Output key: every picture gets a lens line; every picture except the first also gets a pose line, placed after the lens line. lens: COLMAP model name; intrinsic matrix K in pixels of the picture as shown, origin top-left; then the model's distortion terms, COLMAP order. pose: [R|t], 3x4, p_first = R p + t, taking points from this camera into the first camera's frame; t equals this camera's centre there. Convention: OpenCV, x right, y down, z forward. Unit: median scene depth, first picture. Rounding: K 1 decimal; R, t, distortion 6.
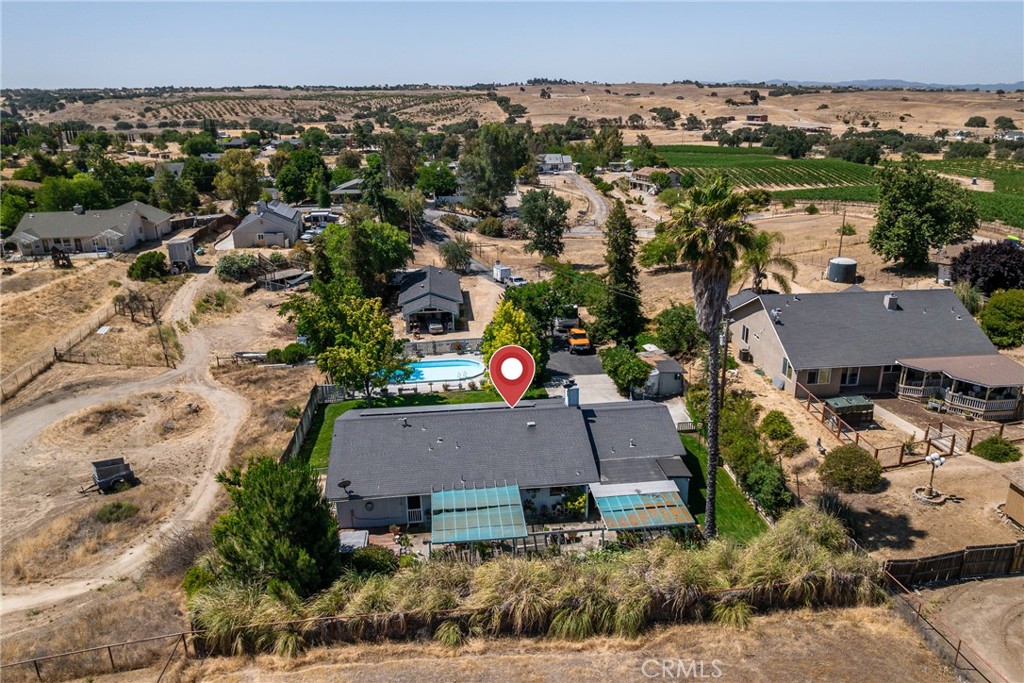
lens RADIAL K [[726.4, 0, 512.0], [0, 726.4, 341.5], [0, 0, 1]] dist [-0.045438, 0.001516]
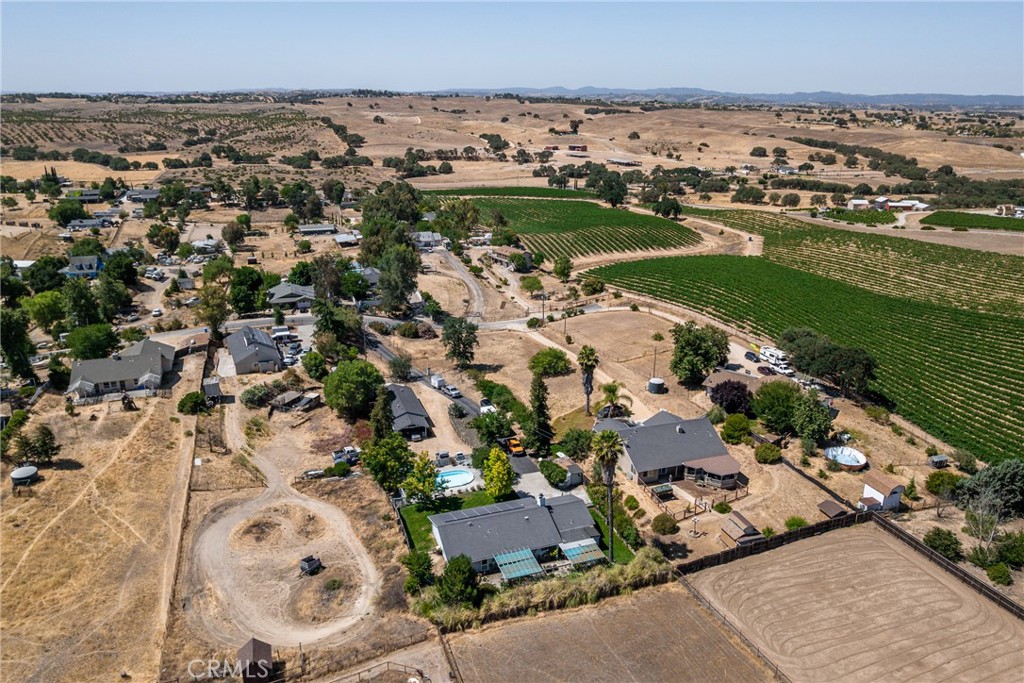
lens RADIAL K [[719.1, 0, 512.0], [0, 719.1, 341.5], [0, 0, 1]] dist [-0.033416, -0.000716]
pose [[0.973182, -0.060313, 0.221991, -0.313112], [0.061816, 0.998088, 0.000177, -0.282714], [-0.221577, 0.013550, 0.975049, -0.745419]]
